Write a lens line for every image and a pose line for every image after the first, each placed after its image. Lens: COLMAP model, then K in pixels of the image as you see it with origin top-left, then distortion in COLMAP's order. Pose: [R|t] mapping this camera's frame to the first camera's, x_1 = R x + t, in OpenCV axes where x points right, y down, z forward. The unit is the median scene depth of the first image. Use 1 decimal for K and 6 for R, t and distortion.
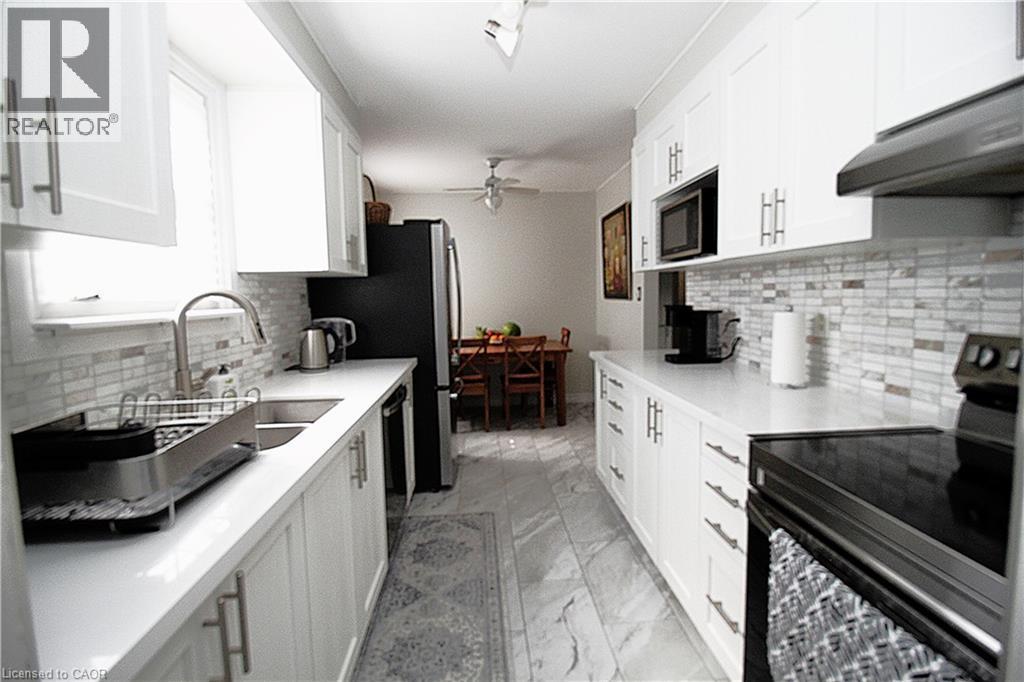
lens RADIAL K [[479.1, 0, 513.6], [0, 479.1, 334.6], [0, 0, 1]] dist [-0.002934, -0.000670]
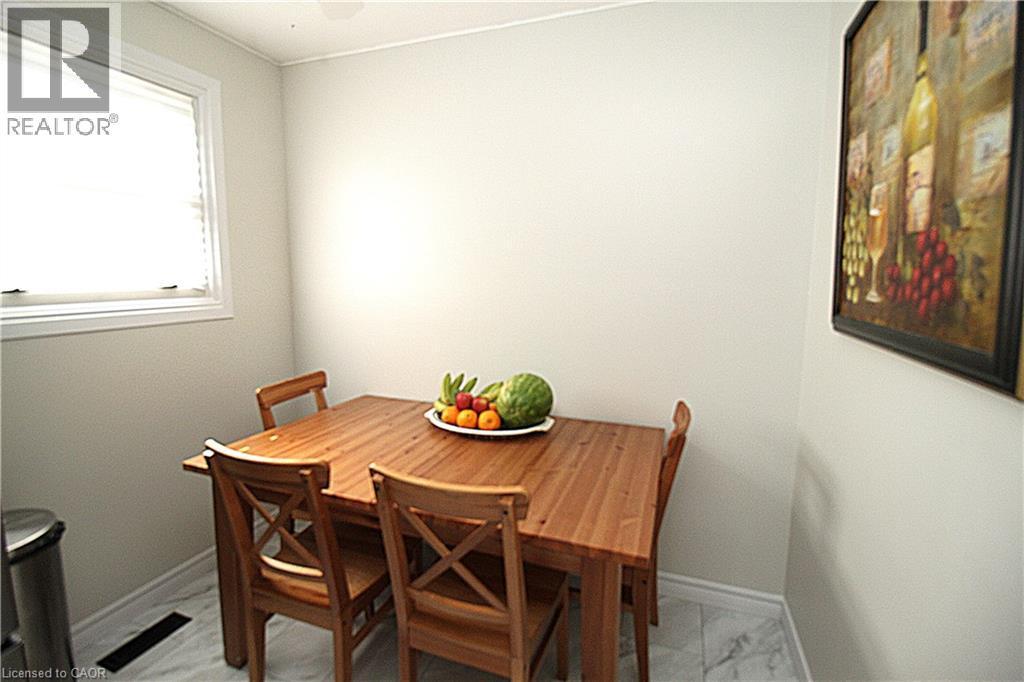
lens RADIAL K [[479.1, 0, 513.6], [0, 479.1, 334.6], [0, 0, 1]] dist [-0.002934, -0.000670]
pose [[0.915650, 0.078867, -0.394163, 0.149950], [-0.061027, 0.996472, 0.057615, -0.088044], [0.397316, -0.028700, 0.917233, 0.776327]]
